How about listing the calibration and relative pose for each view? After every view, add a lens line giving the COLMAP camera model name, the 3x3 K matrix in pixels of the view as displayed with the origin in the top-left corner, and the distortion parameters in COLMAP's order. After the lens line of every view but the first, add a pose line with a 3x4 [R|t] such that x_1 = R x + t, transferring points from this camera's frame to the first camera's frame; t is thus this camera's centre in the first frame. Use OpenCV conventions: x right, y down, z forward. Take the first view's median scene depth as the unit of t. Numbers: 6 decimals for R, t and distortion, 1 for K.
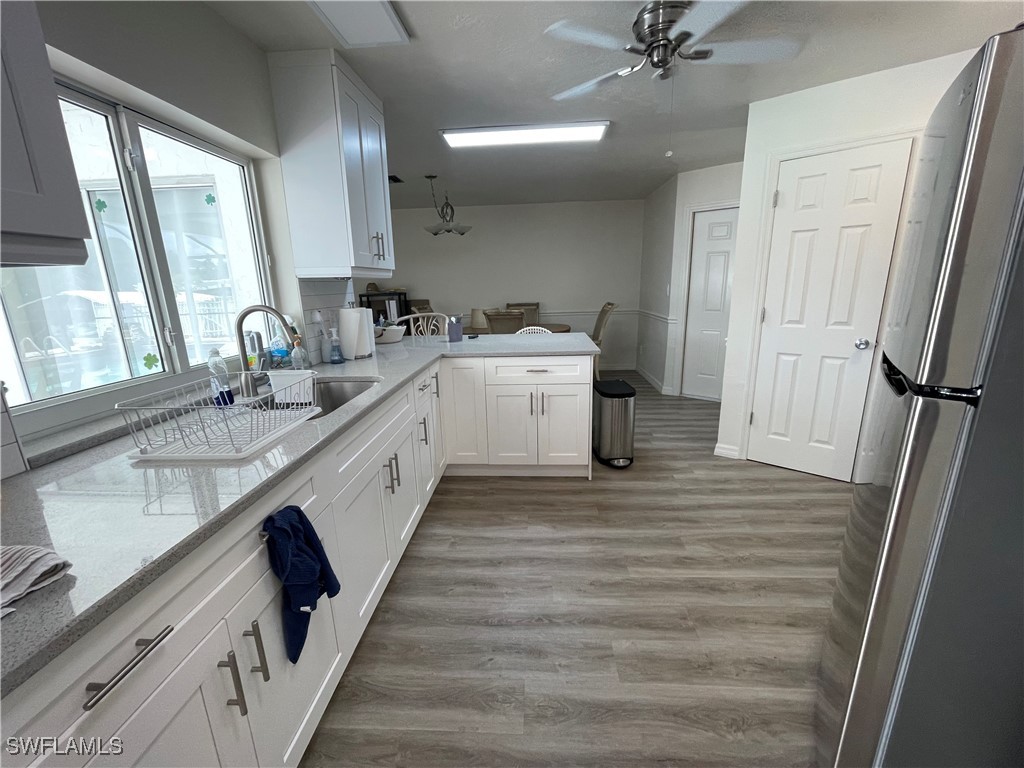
lens RADIAL K [[413.7, 0, 516.1], [0, 413.7, 379.9], [0, 0, 1]] dist [0.010059, 0.000378]
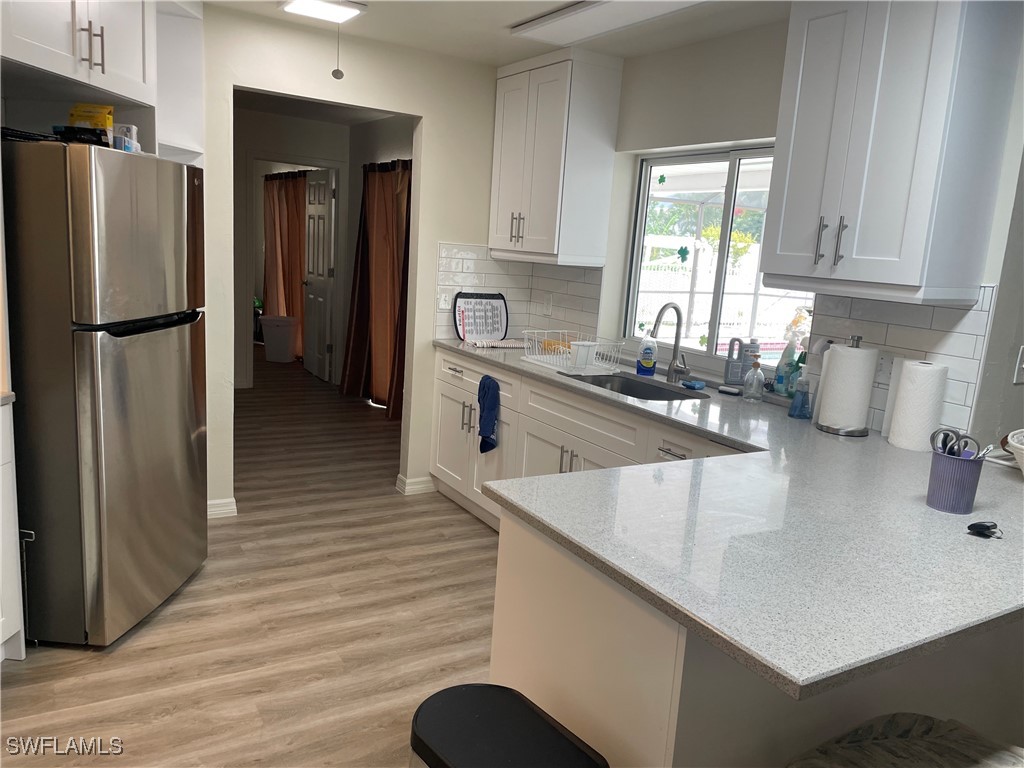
lens RADIAL K [[782.2, 0, 513.0], [0, 782.2, 387.6], [0, 0, 1]] dist [-0.008909, -0.006404]
pose [[-0.827578, 0.058045, -0.558342, 0.792641], [-0.196283, 0.901932, 0.384696, -0.593695], [0.525917, 0.427959, -0.735026, 2.054574]]
